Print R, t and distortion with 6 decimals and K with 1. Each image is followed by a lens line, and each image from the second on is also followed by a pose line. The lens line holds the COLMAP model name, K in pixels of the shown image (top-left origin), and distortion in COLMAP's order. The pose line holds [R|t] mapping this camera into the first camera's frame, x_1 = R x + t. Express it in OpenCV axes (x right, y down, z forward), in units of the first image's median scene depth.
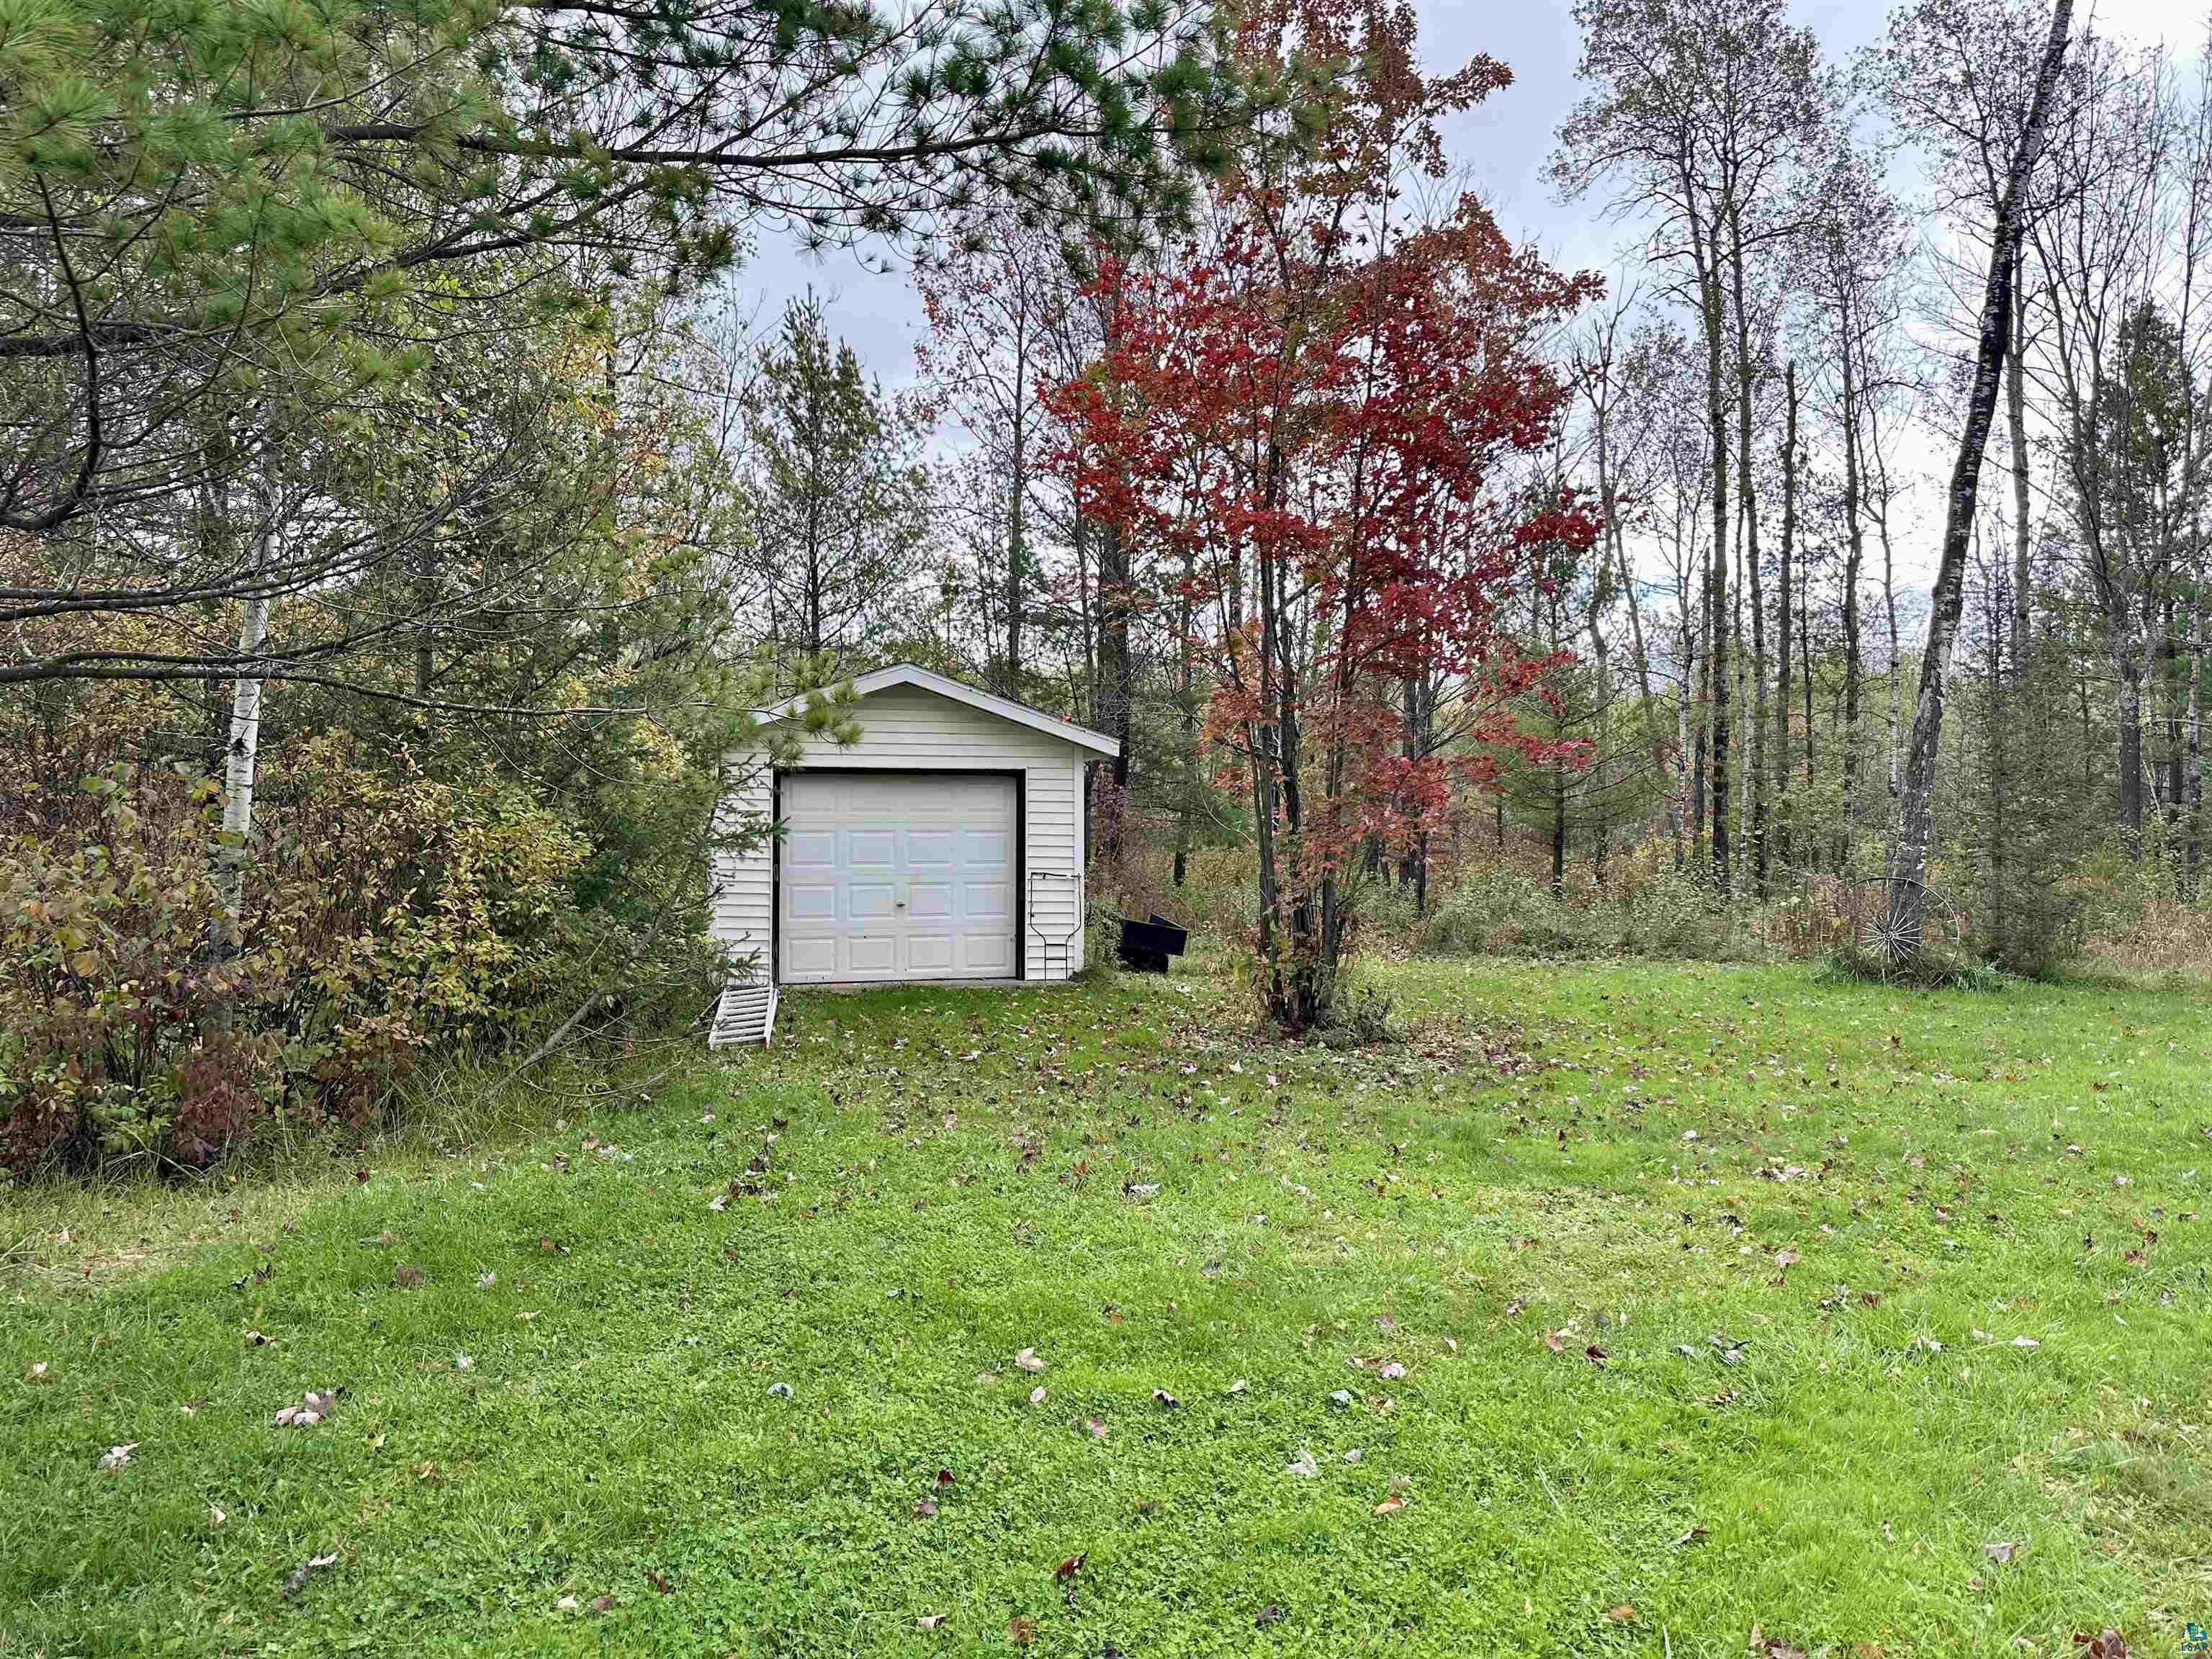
lens RADIAL K [[1564.9, 0, 1102.8], [0, 1564.9, 817.5], [0, 0, 1]] dist [0.034394, -0.044439]
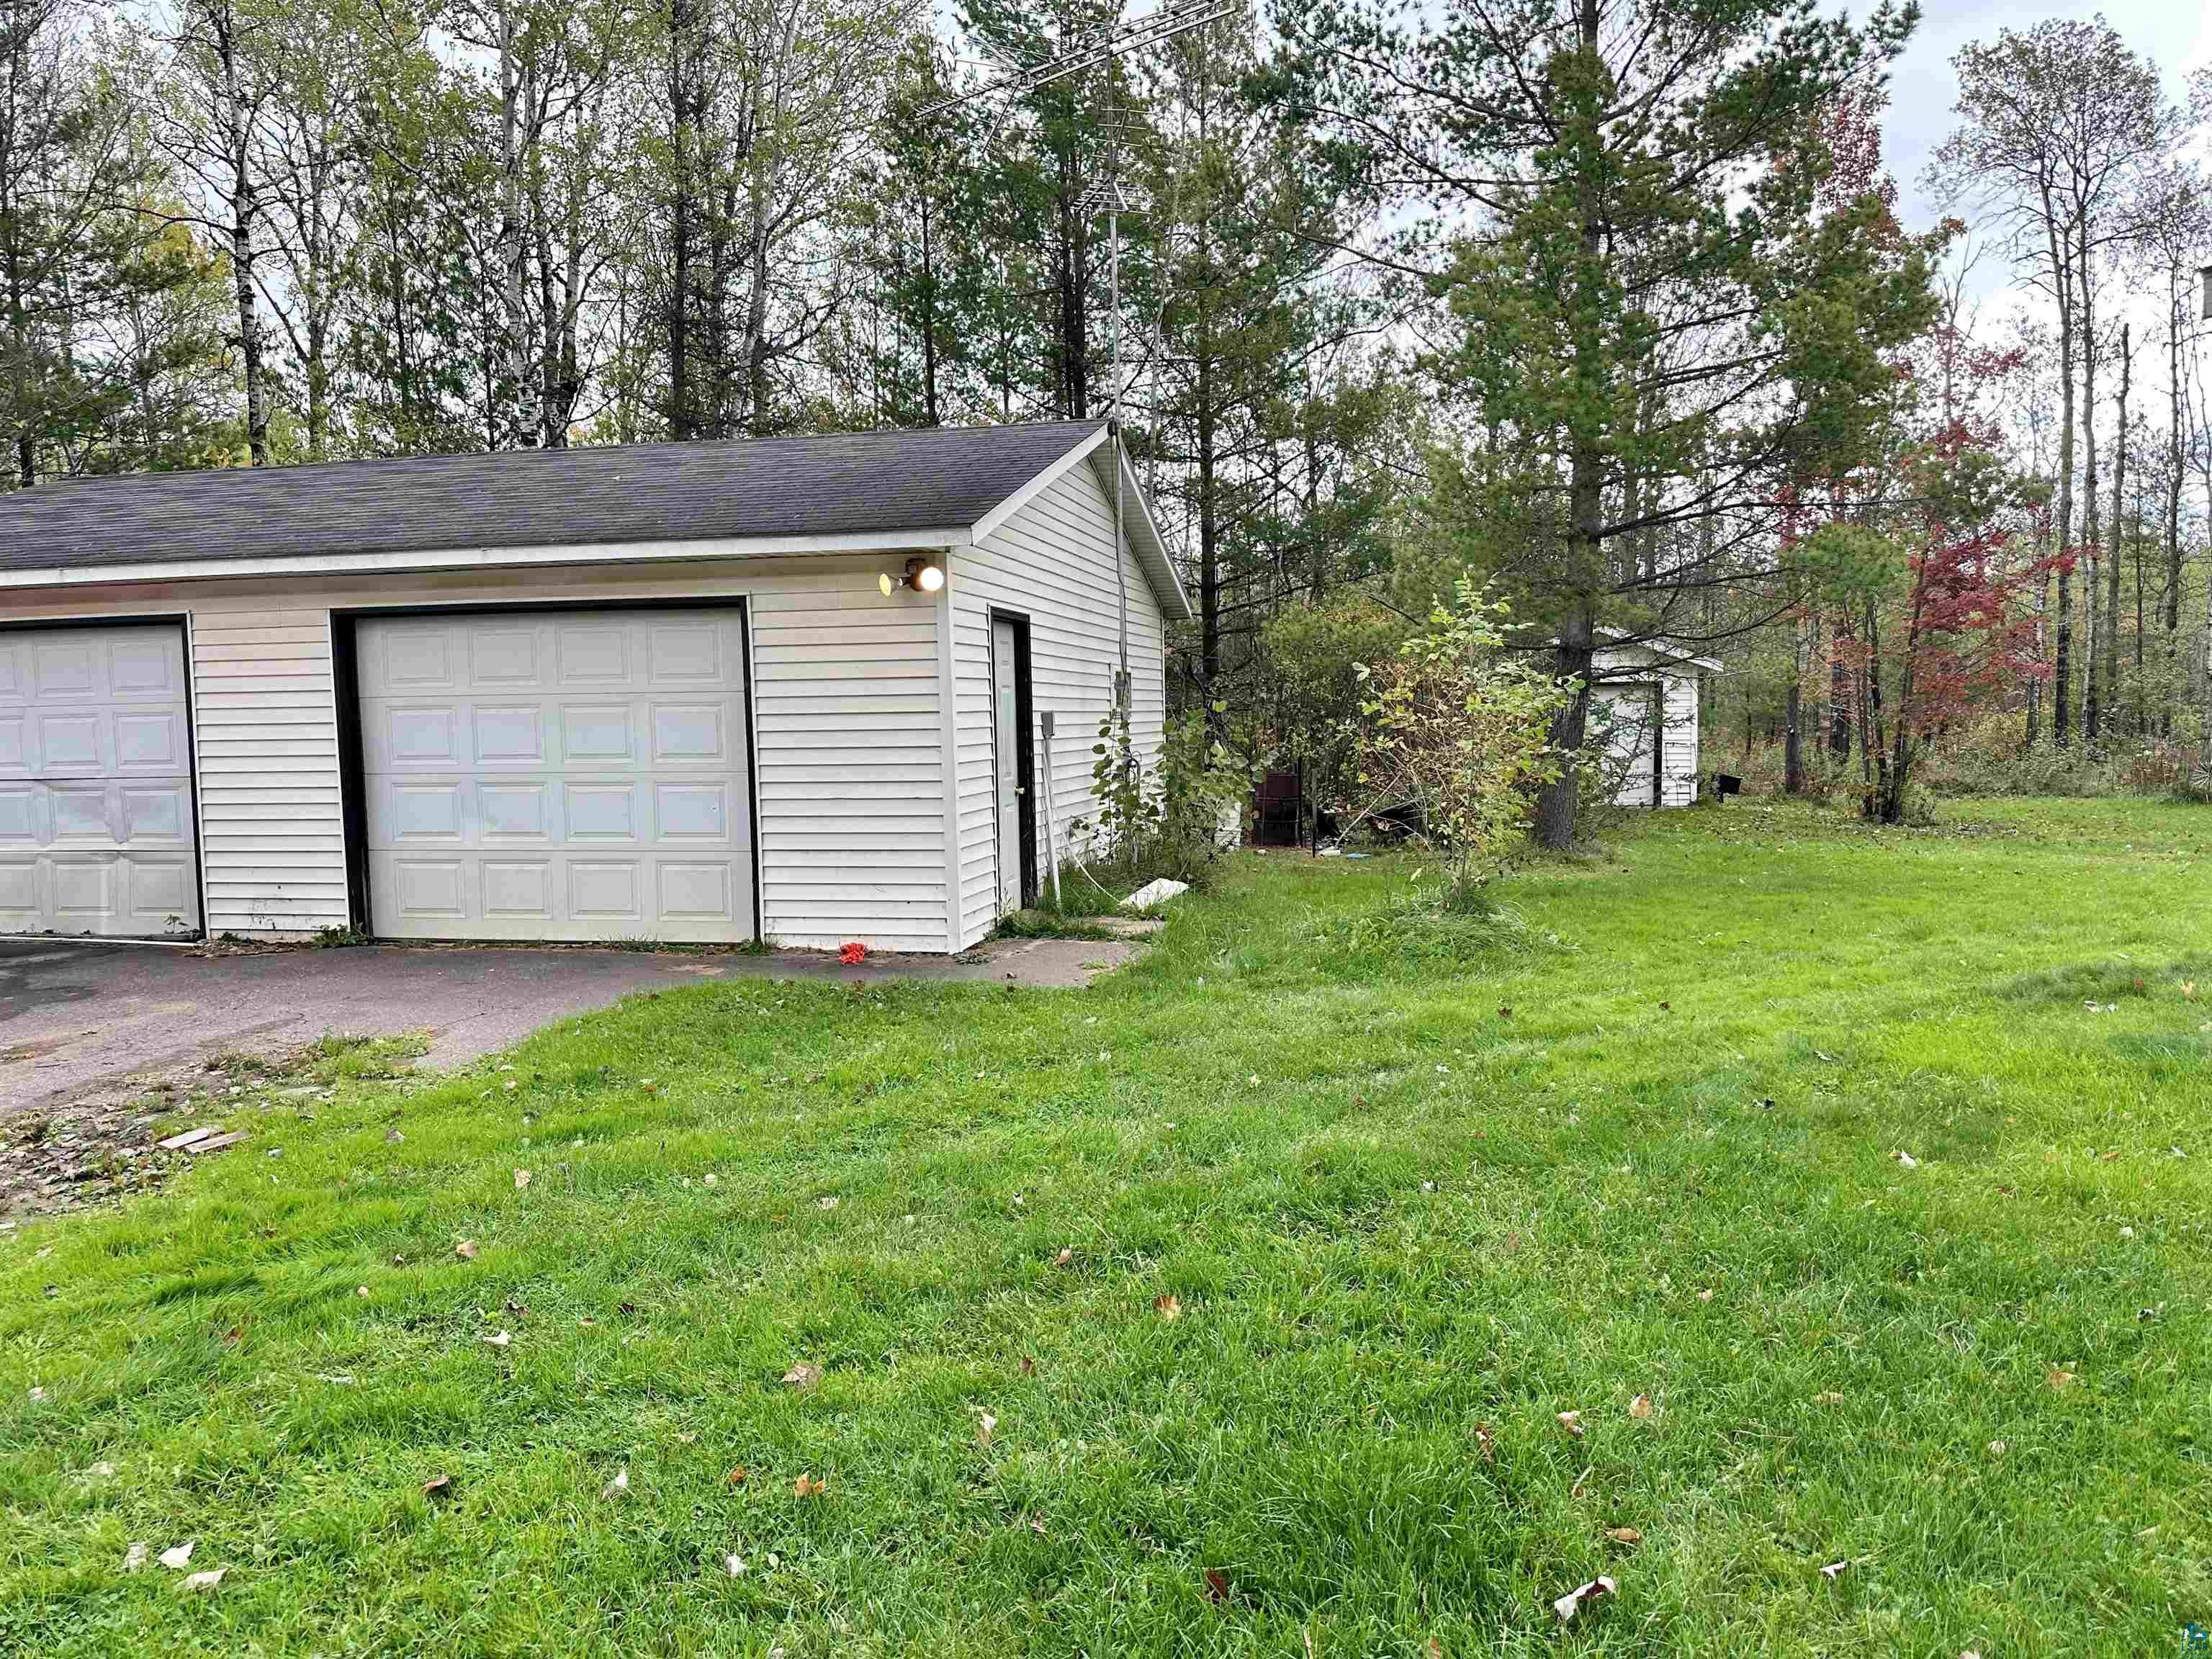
lens RADIAL K [[1572.7, 0, 1099.4], [0, 1572.7, 832.3], [0, 0, 1]] dist [0.056950, -0.060177]
pose [[0.991230, -0.011635, -0.131635, -0.231290], [0.021899, 0.996806, 0.076796, -0.008156], [0.130321, -0.079005, 0.988319, -0.425786]]
